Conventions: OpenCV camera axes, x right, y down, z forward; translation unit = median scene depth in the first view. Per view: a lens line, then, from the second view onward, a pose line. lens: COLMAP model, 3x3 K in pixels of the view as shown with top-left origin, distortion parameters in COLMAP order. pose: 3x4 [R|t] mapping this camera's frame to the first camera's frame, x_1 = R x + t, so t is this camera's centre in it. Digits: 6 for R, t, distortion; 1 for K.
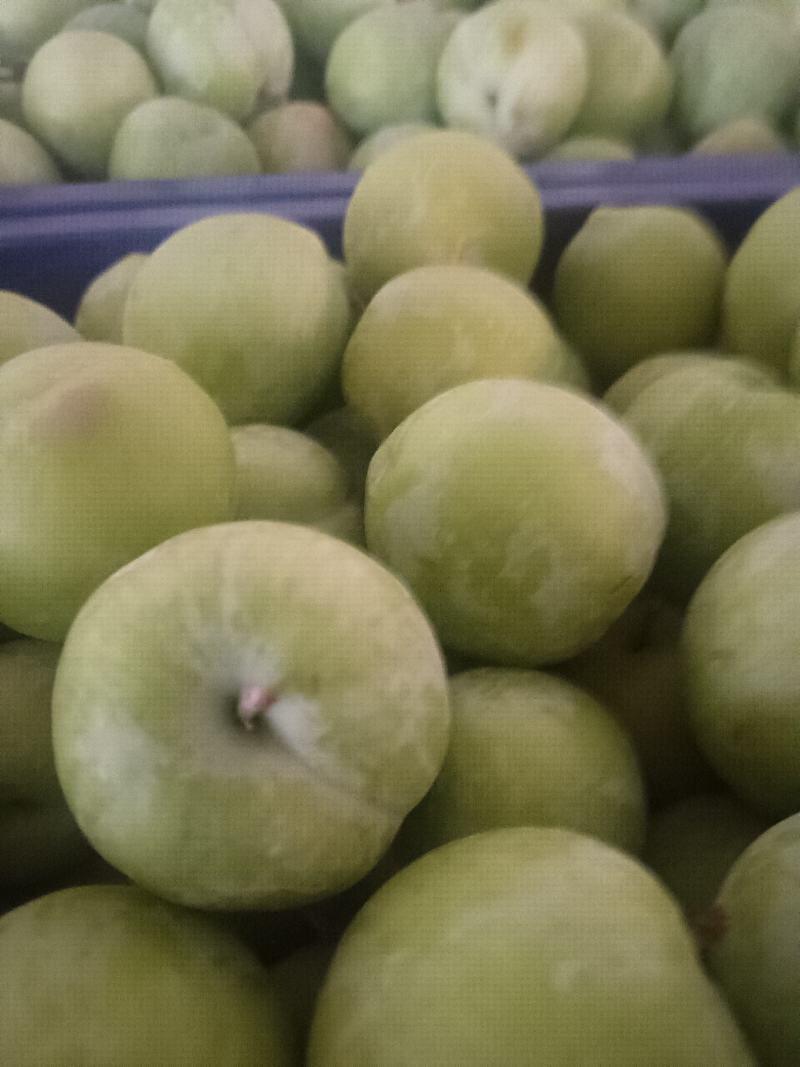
lens RADIAL K [[716.6, 0, 398.3], [0, 716.6, 590.6], [0, 0, 1]] dist [-0.062118, 0.001012]
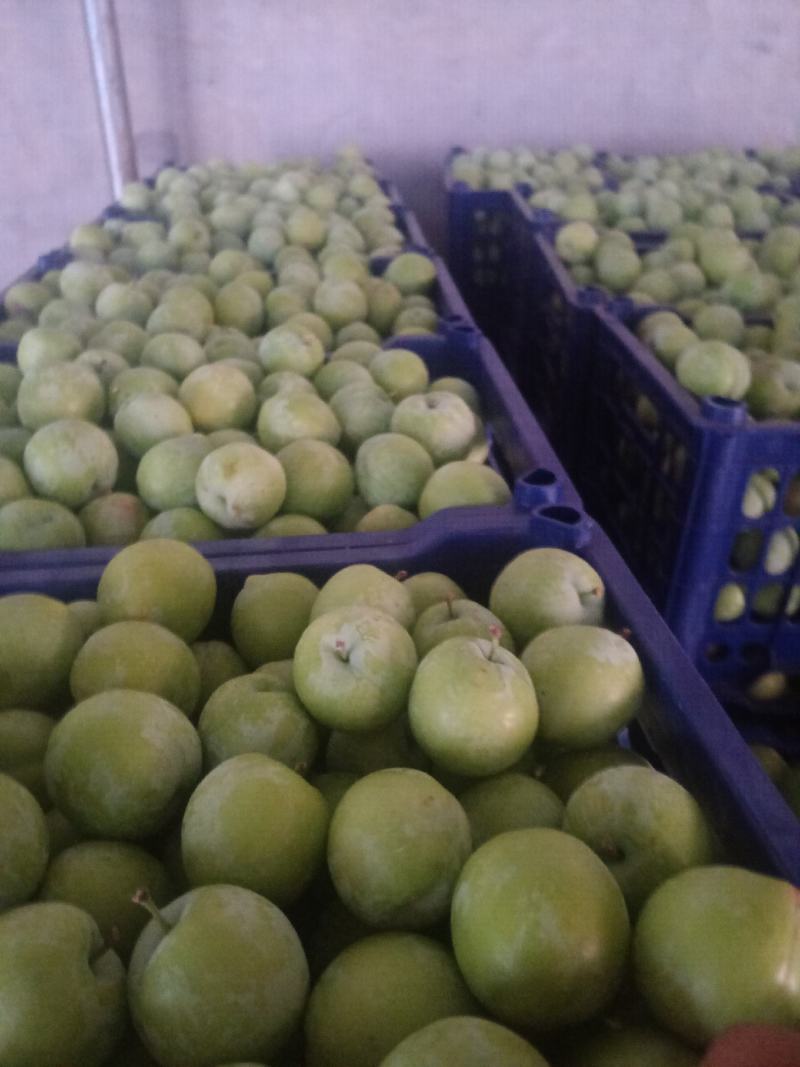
lens RADIAL K [[727.6, 0, 402.8], [0, 727.6, 572.6], [0, 0, 1]] dist [0.004460, -0.069152]
pose [[0.998484, -0.020078, 0.051242, 0.658088], [0.035981, 0.942681, -0.331749, 0.078444], [-0.041644, 0.333090, 0.941975, -0.851066]]
